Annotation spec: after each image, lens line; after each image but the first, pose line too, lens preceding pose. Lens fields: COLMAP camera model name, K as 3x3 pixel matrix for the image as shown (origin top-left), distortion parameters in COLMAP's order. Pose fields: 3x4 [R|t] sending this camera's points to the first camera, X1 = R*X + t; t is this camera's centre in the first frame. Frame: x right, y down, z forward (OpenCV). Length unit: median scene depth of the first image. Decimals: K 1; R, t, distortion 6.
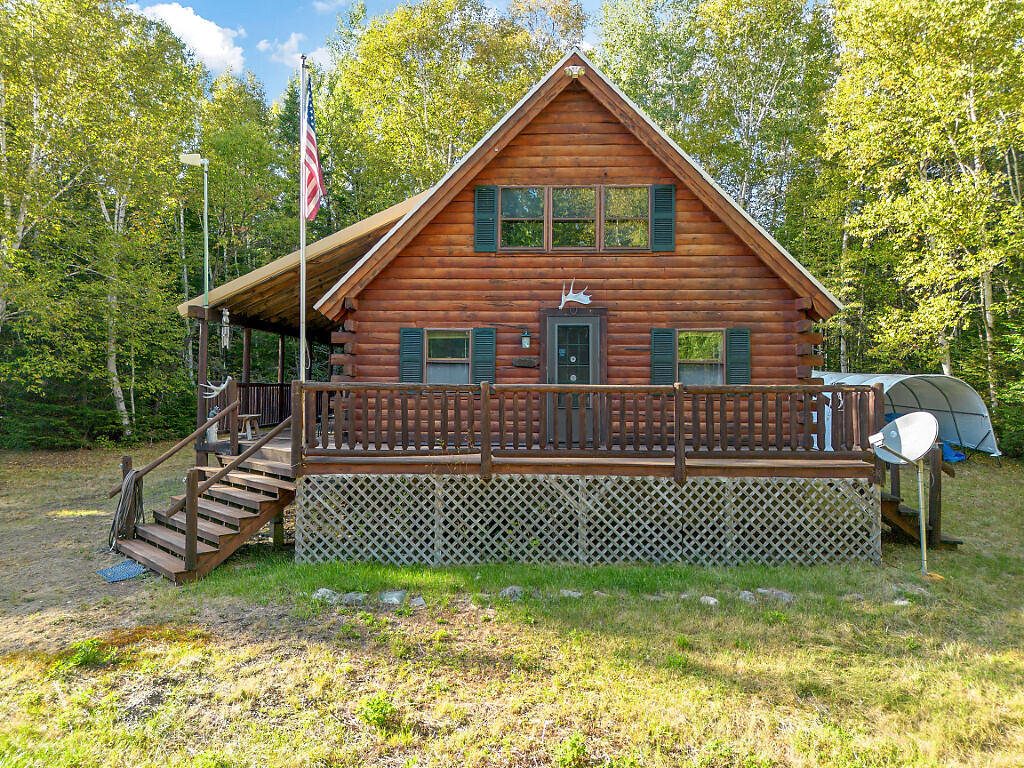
lens RADIAL K [[718.5, 0, 510.5], [0, 718.5, 383.5], [0, 0, 1]] dist [0.007029, 0.002099]
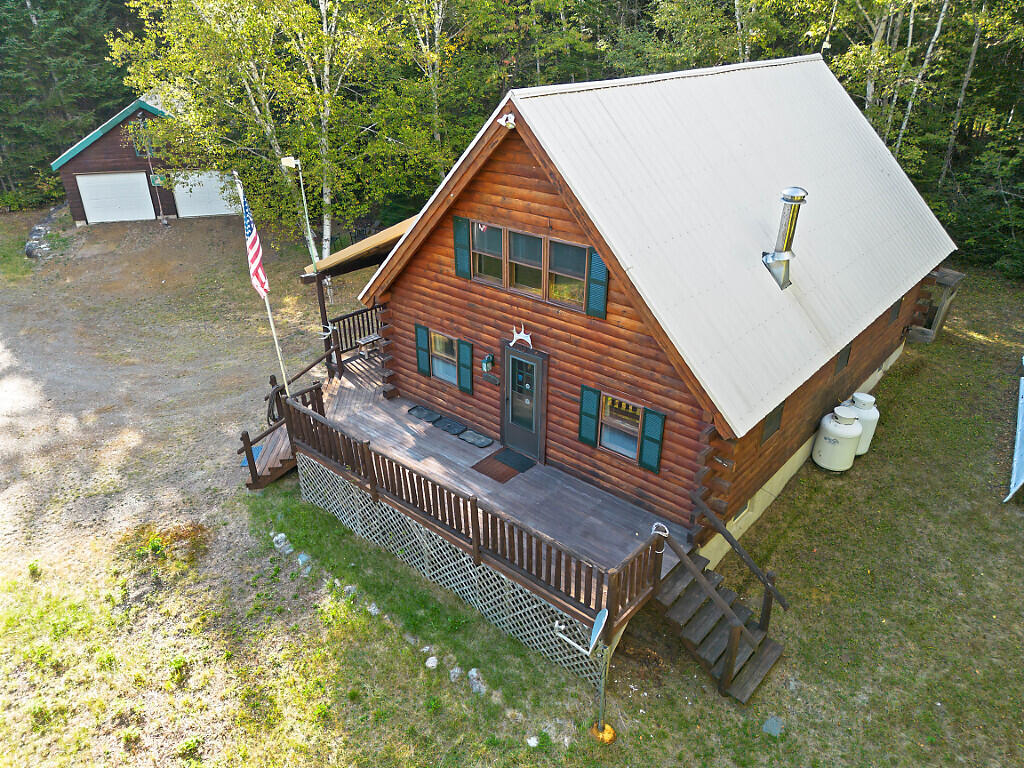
lens RADIAL K [[718.5, 0, 512.0], [0, 718.5, 387.8], [0, 0, 1]] dist [0.007029, 0.002099]
pose [[0.770315, 0.292203, -0.566773, 0.698966], [0.016422, 0.879442, 0.475722, -0.558889], [0.637452, -0.375764, 0.672649, 0.246187]]
